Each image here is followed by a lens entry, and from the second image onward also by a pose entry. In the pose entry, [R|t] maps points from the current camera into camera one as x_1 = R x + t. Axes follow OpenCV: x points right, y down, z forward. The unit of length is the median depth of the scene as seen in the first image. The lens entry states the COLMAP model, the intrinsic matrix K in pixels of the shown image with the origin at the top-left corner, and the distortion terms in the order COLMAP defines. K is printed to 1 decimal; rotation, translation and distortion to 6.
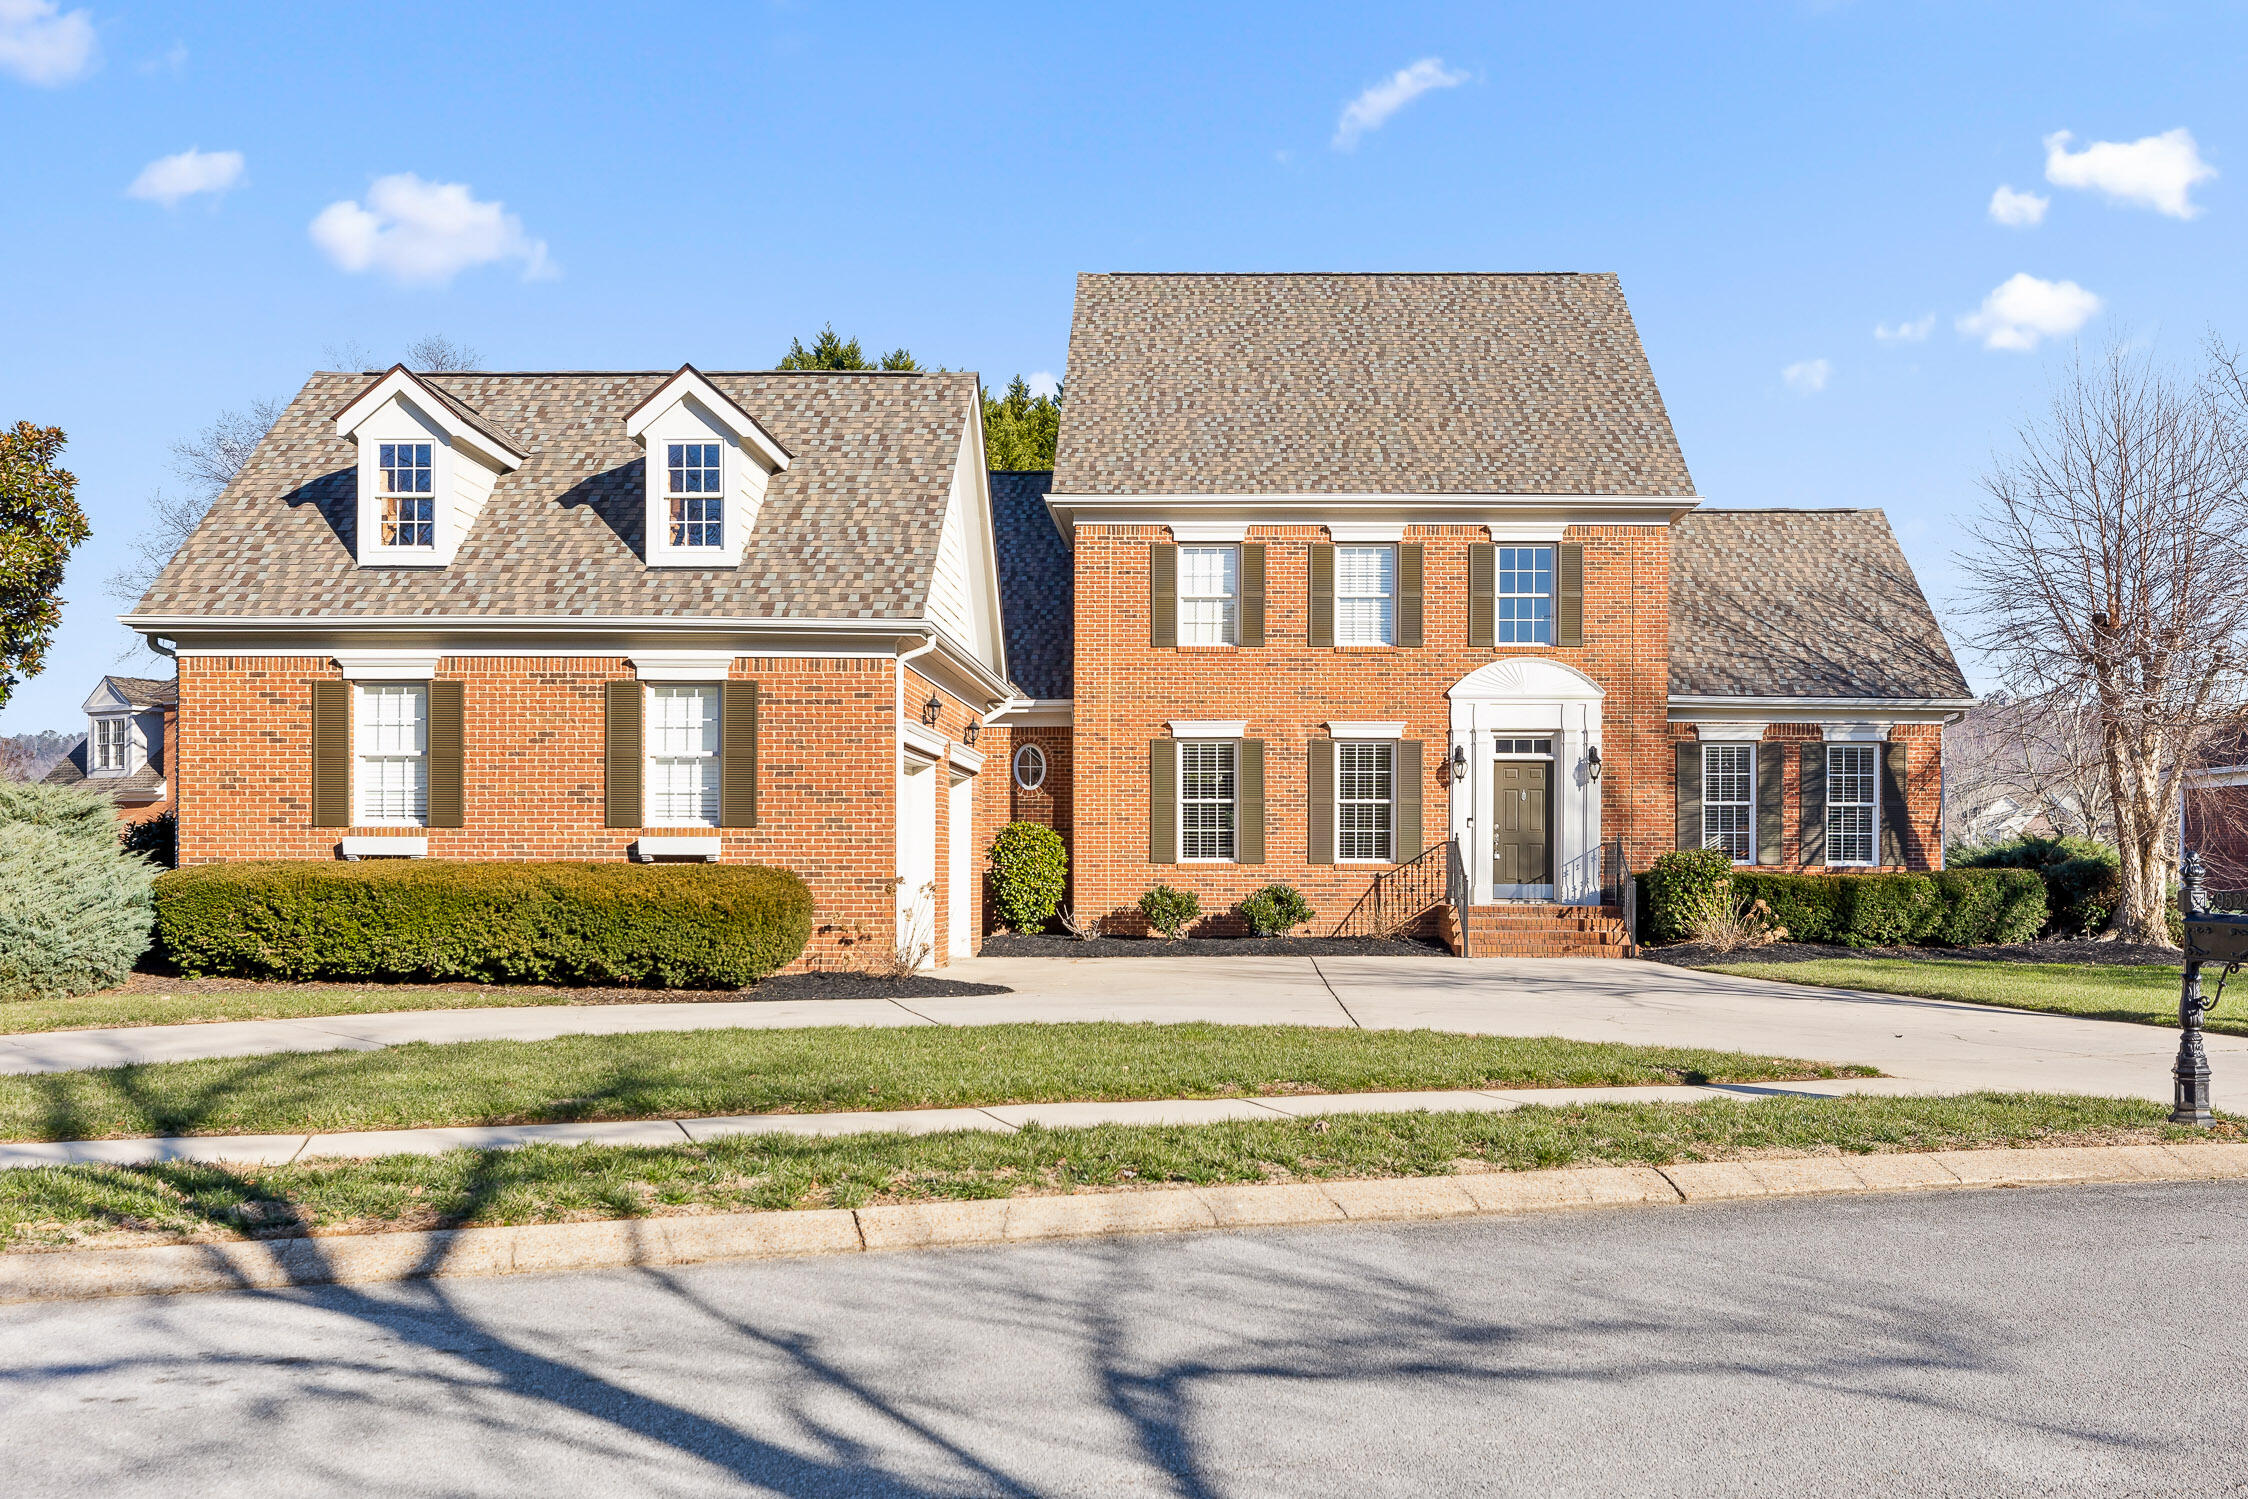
lens RADIAL K [[2106.8, 0, 1117.5], [0, 2106.8, 843.5], [0, 0, 1]] dist [-0.006983, 0.000000]
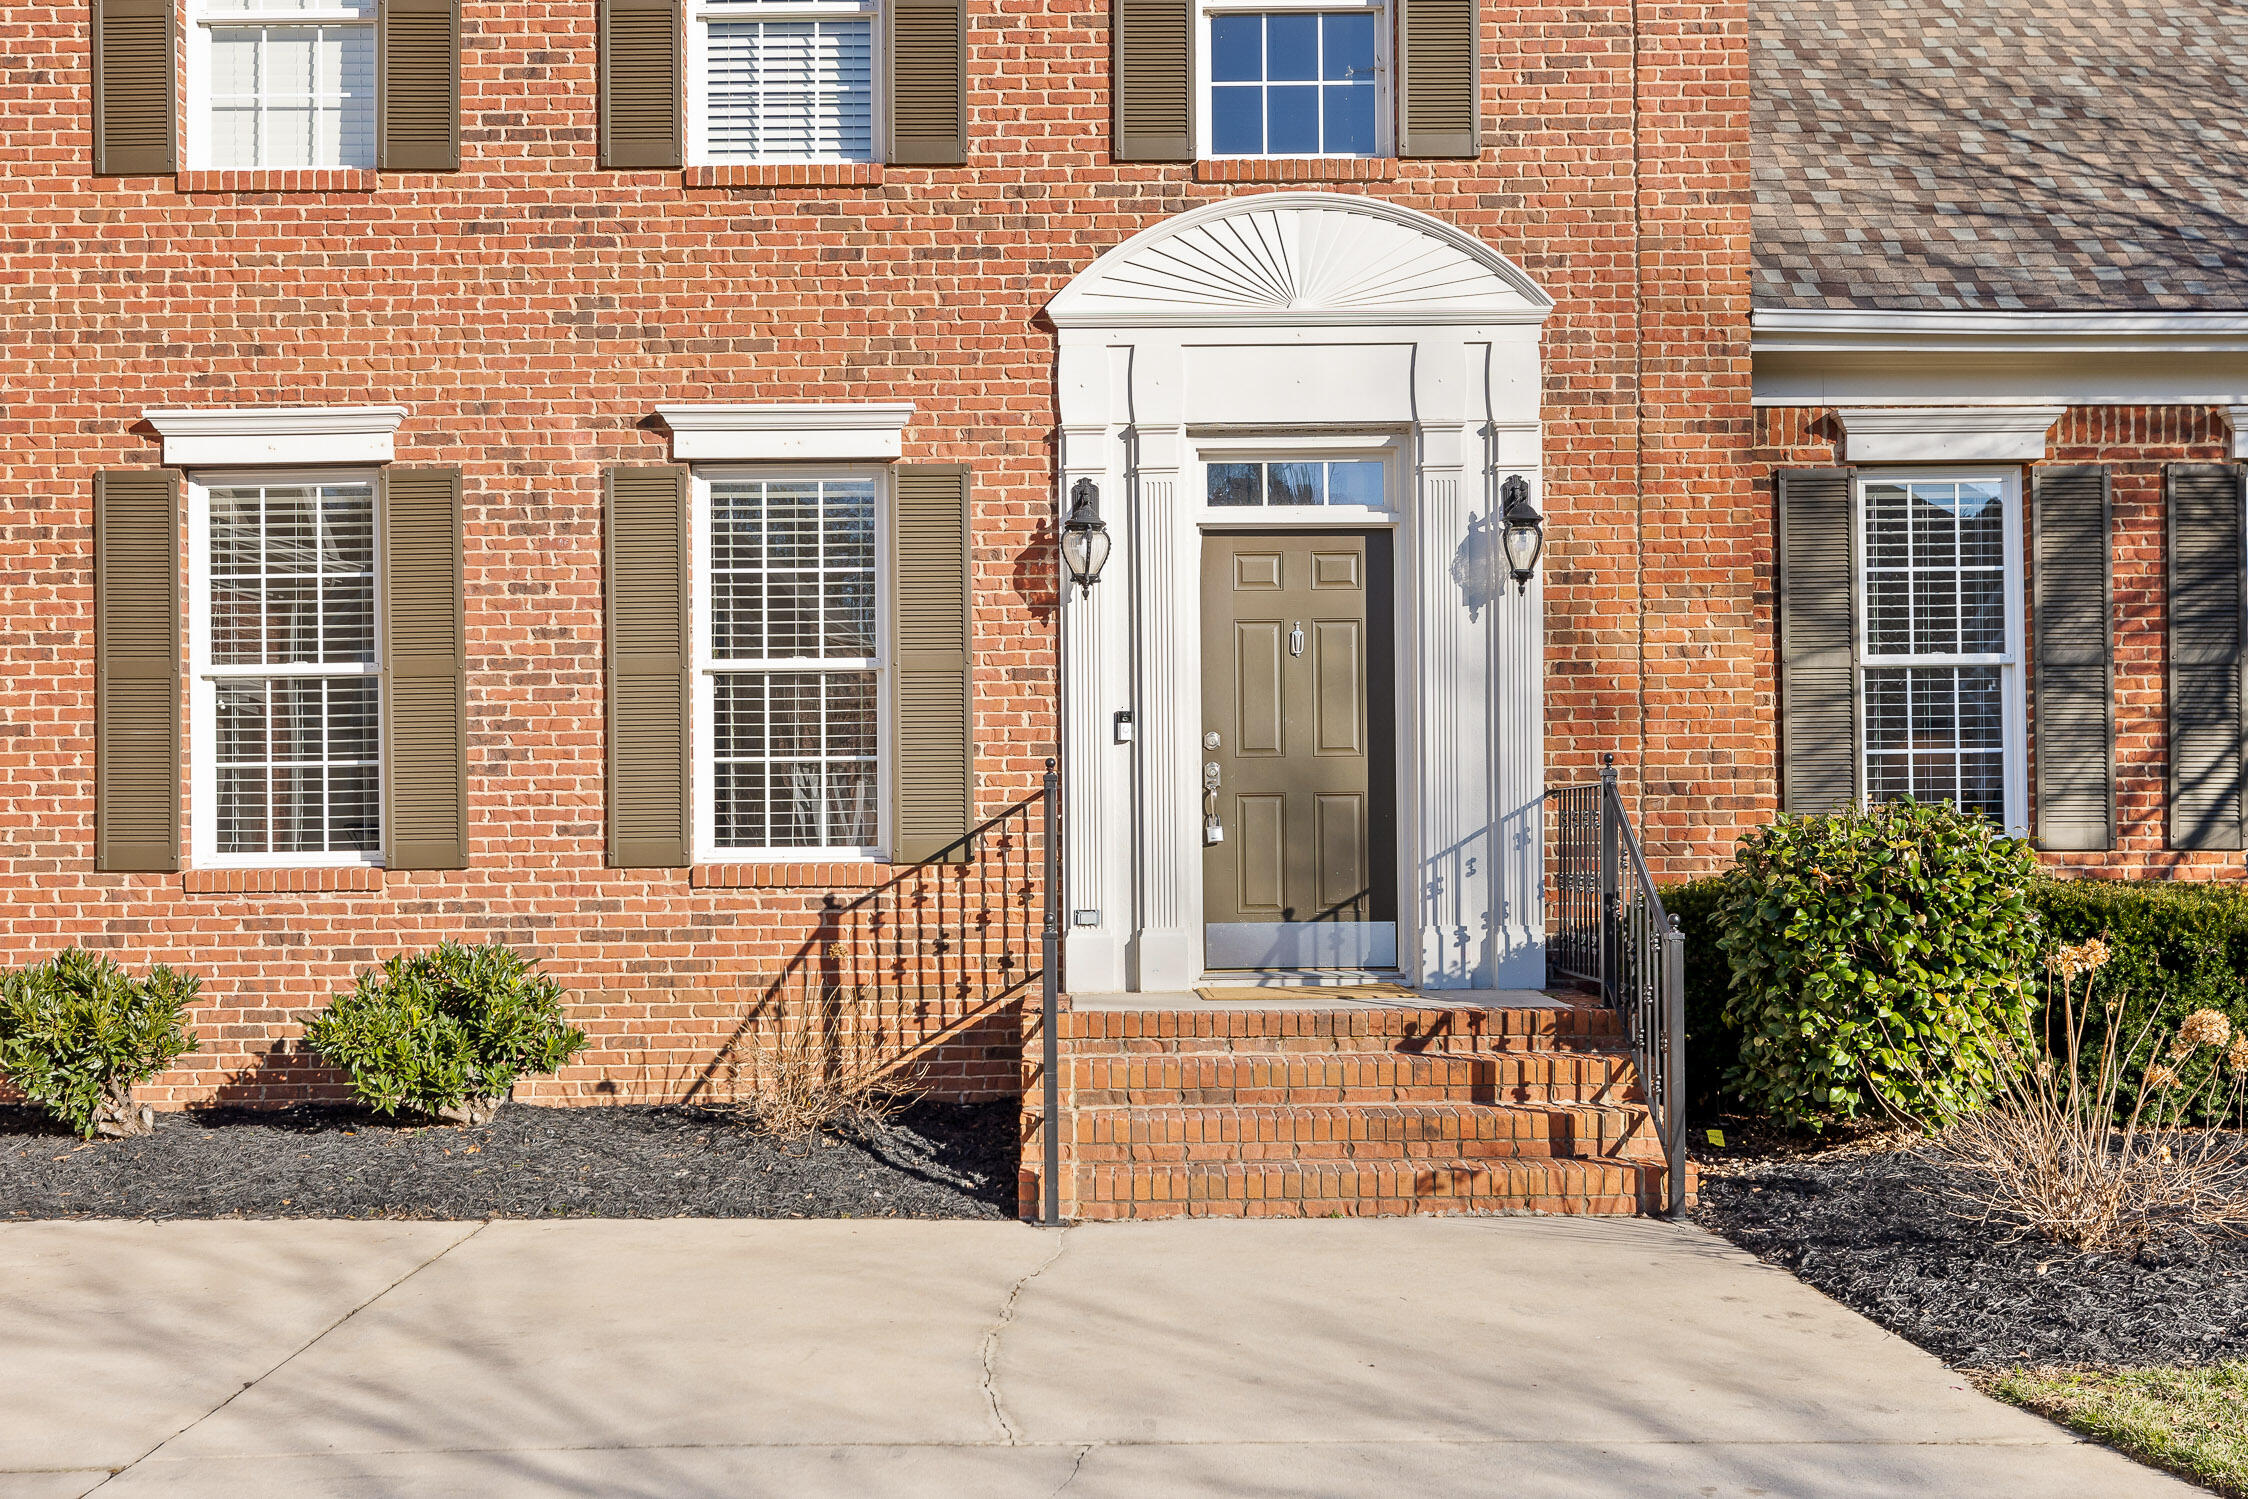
lens RADIAL K [[2341.0, 0, 1052.7], [0, 2341.0, 776.1], [0, 0, 1]] dist [0.002473, 0.000000]
pose [[0.999524, -0.012427, 0.028235, 0.146157], [0.012703, 0.999873, -0.009649, 0.000324], [-0.028112, 0.010003, 0.999555, 0.652165]]
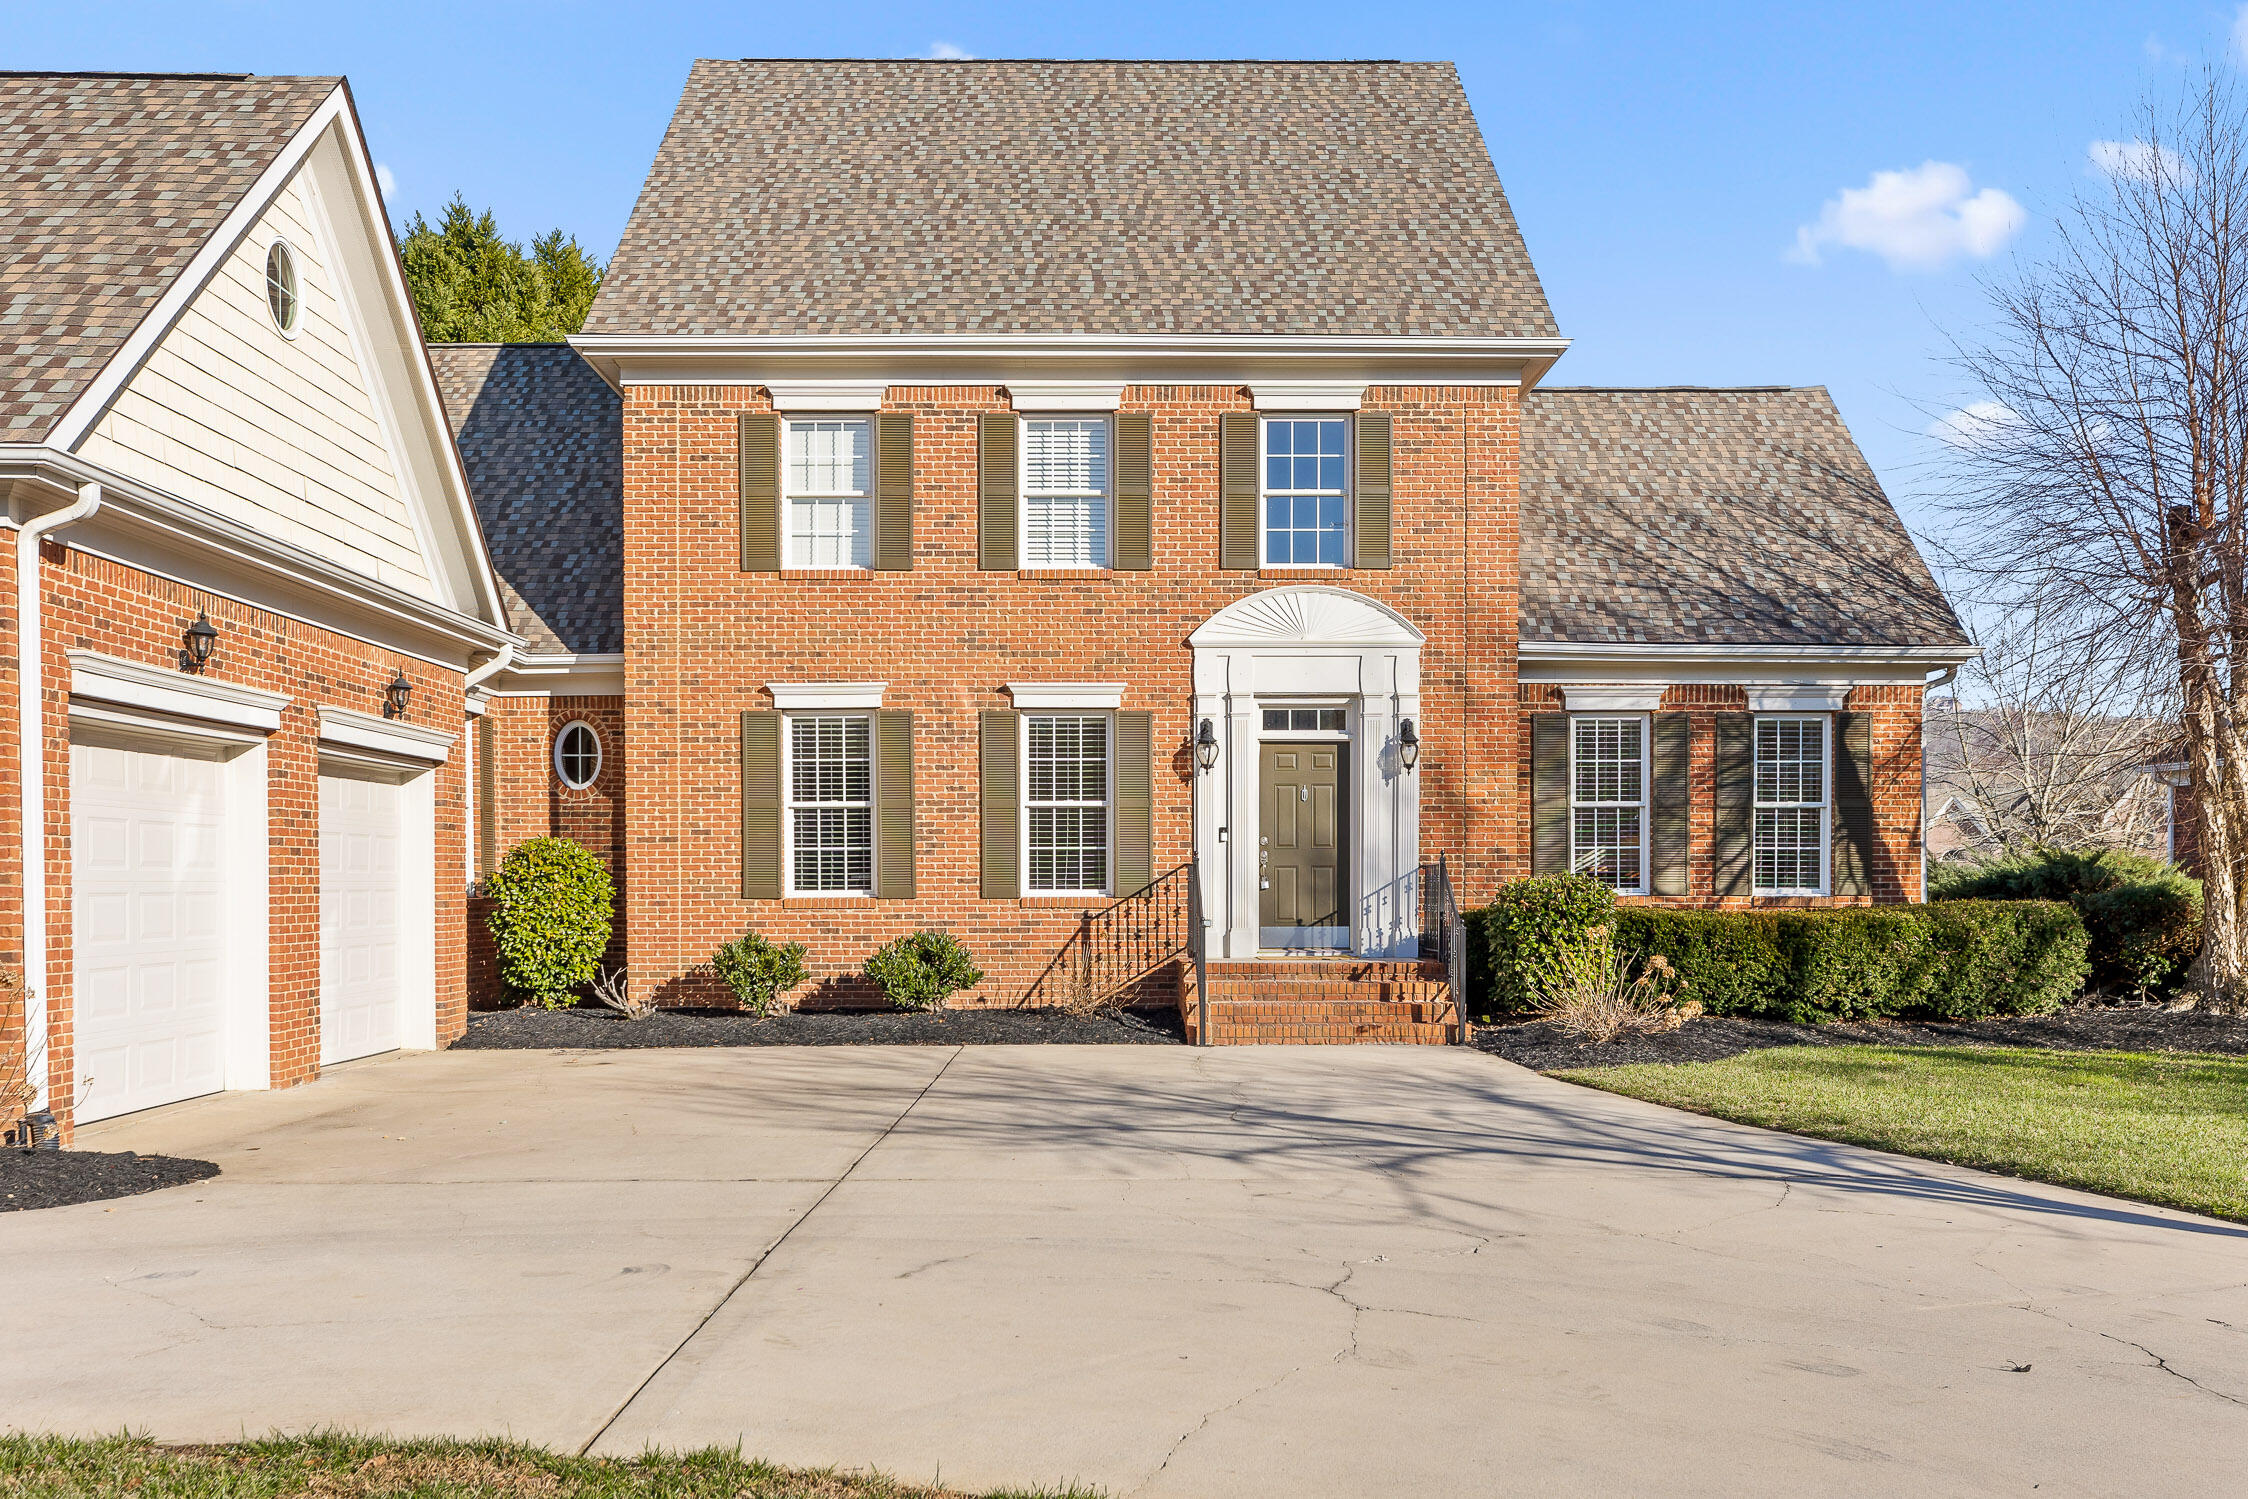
lens RADIAL K [[2106.8, 0, 1082.1], [0, 2106.8, 893.6], [0, 0, 1]] dist [-0.006983, 0.000000]
pose [[0.999372, -0.006877, 0.034755, 0.098991], [0.006218, 0.999799, 0.019041, -0.004275], [-0.034879, -0.018813, 0.999214, 0.335876]]
